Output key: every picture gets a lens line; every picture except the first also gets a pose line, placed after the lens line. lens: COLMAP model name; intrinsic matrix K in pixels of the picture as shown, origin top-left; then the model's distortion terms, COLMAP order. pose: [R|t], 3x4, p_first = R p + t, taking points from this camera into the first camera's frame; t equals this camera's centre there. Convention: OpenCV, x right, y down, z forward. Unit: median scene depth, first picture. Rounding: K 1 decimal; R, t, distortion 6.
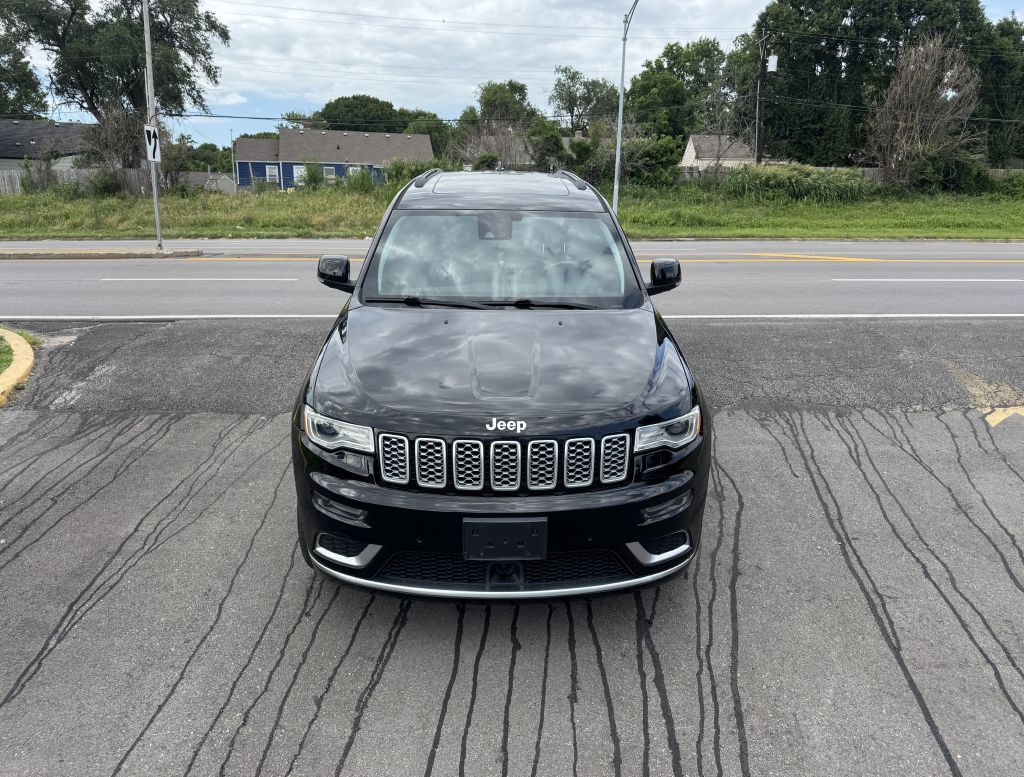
lens RADIAL K [[727.3, 0, 525.8], [0, 727.3, 379.2], [0, 0, 1]] dist [0.018633, -0.020765]
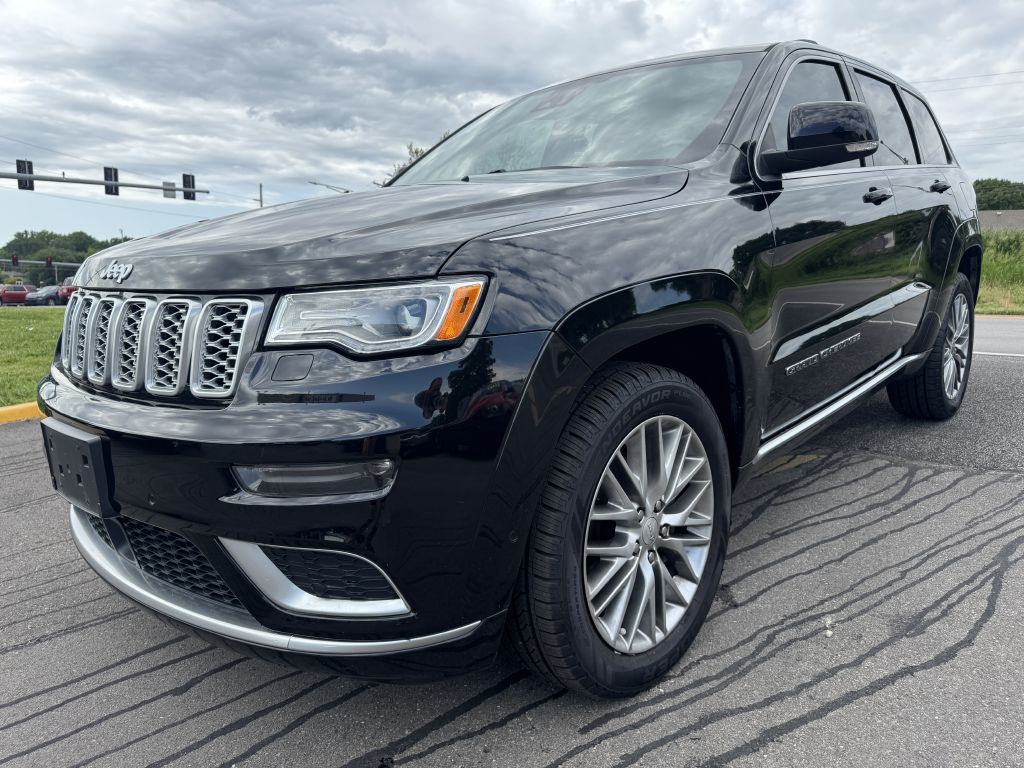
lens RADIAL K [[721.6, 0, 540.4], [0, 721.6, 385.0], [0, 0, 1]] dist [0.025816, -0.033784]
pose [[0.725045, 0.087853, -0.683075, 0.357583], [-0.166656, 0.984734, -0.050245, 0.072664], [0.668233, 0.150268, 0.728618, 0.477746]]
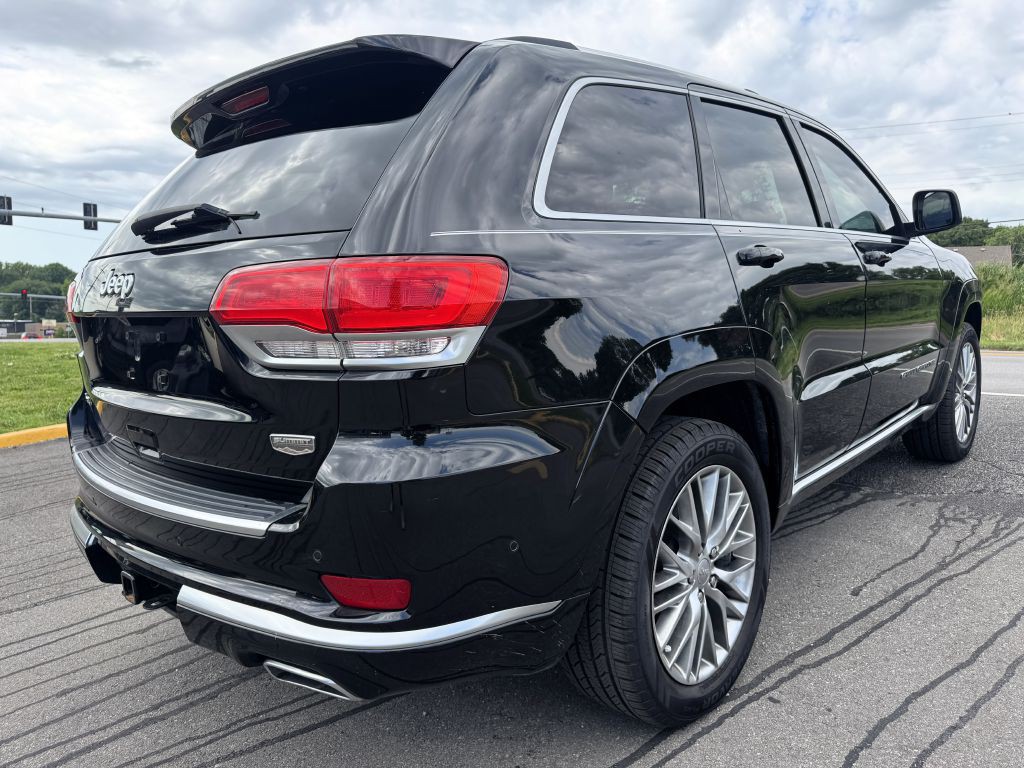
lens RADIAL K [[721.6, 0, 526.8], [0, 721.6, 384.7], [0, 0, 1]] dist [0.025816, -0.033784]
pose [[0.743662, 0.056901, -0.666130, 0.525045], [-0.161105, 0.982262, -0.095952, 0.070890], [0.648855, 0.178673, 0.739638, 0.412396]]
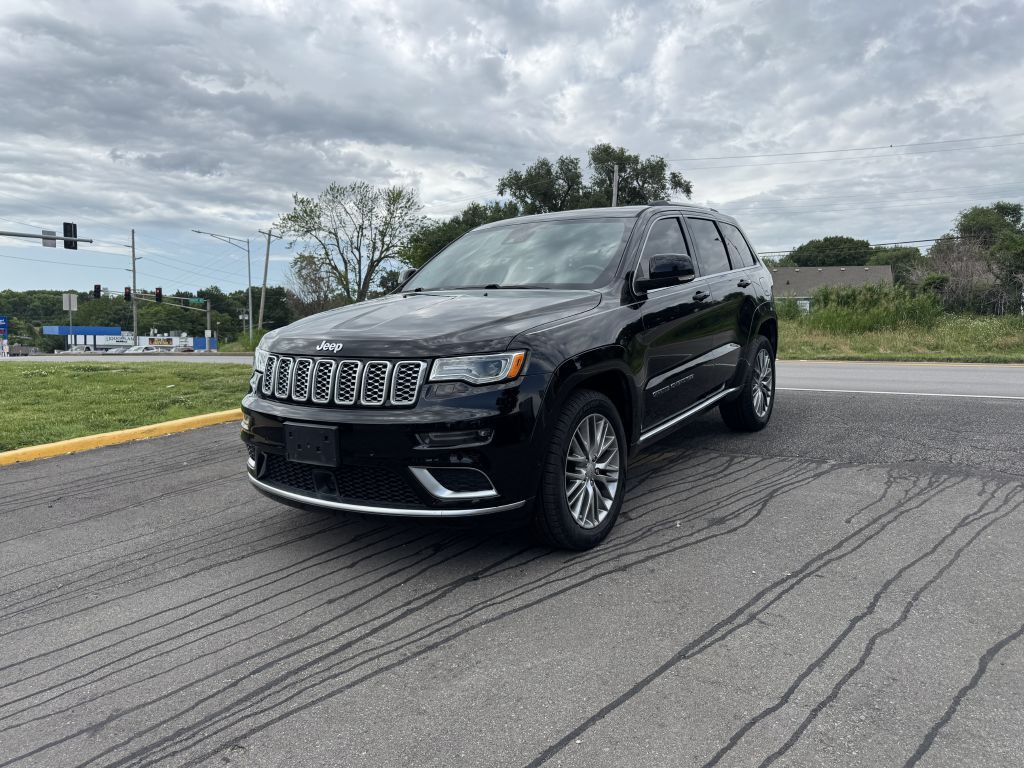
lens RADIAL K [[721.6, 0, 519.9], [0, 721.6, 383.2], [0, 0, 1]] dist [0.025816, -0.033784]
pose [[0.815287, 0.031678, -0.578190, 0.515727], [-0.135200, 0.981318, -0.136876, 0.137997], [0.563052, 0.189765, 0.804339, 0.149499]]
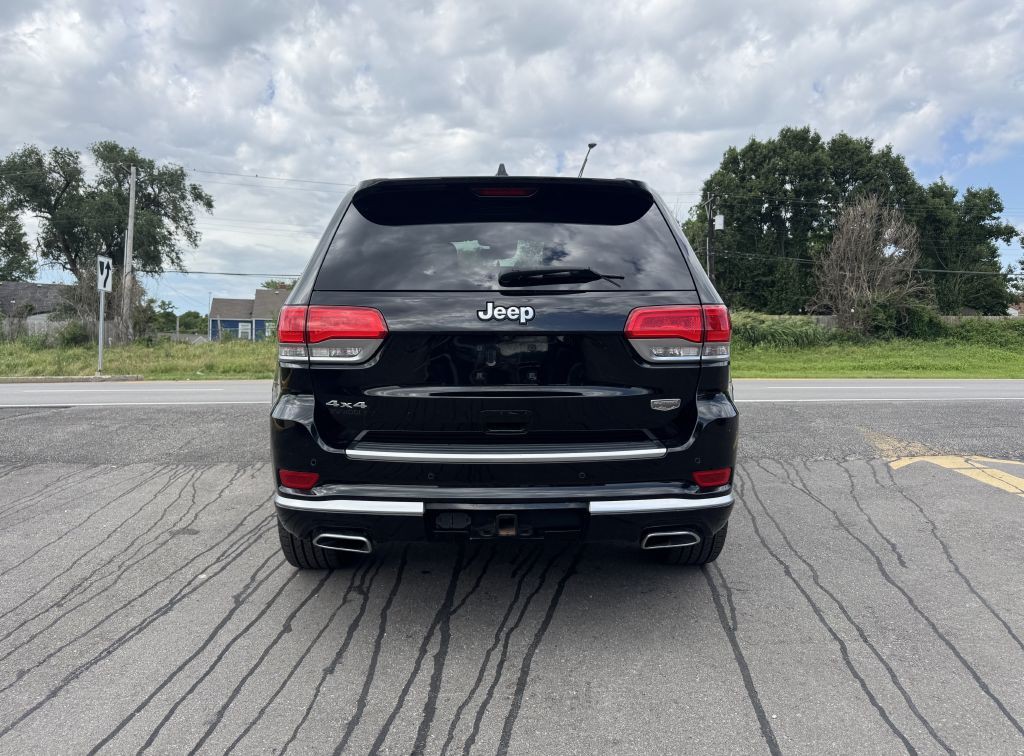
lens RADIAL K [[739.1, 0, 495.8], [0, 739.1, 350.5], [0, 0, 1]] dist [0.023572, -0.029056]
pose [[0.999976, -0.006614, -0.002208, 0.152381], [0.005846, 0.967830, -0.251539, 0.174516], [0.003800, 0.251520, 0.967845, 0.050528]]
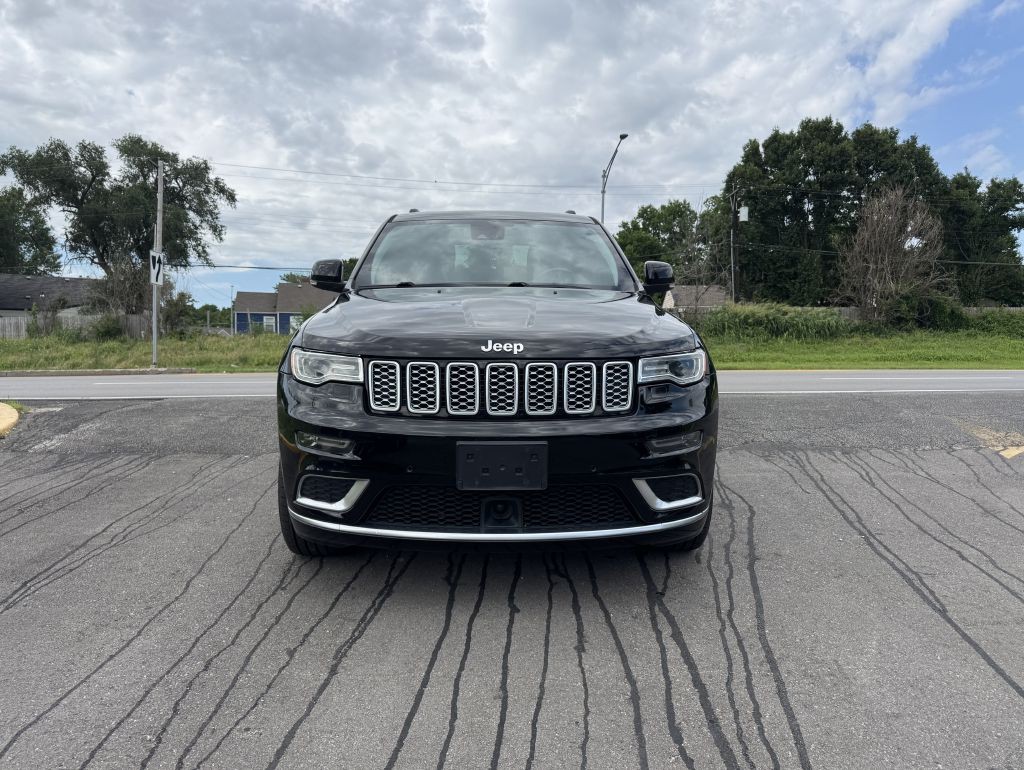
lens RADIAL K [[727.3, 0, 505.9], [0, 727.3, 382.5], [0, 0, 1]] dist [0.018633, -0.020765]
pose [[0.999921, -0.008660, -0.009147, -0.008340], [0.006673, 0.980103, -0.198377, 0.173727], [0.010683, 0.198300, 0.980083, 0.043859]]
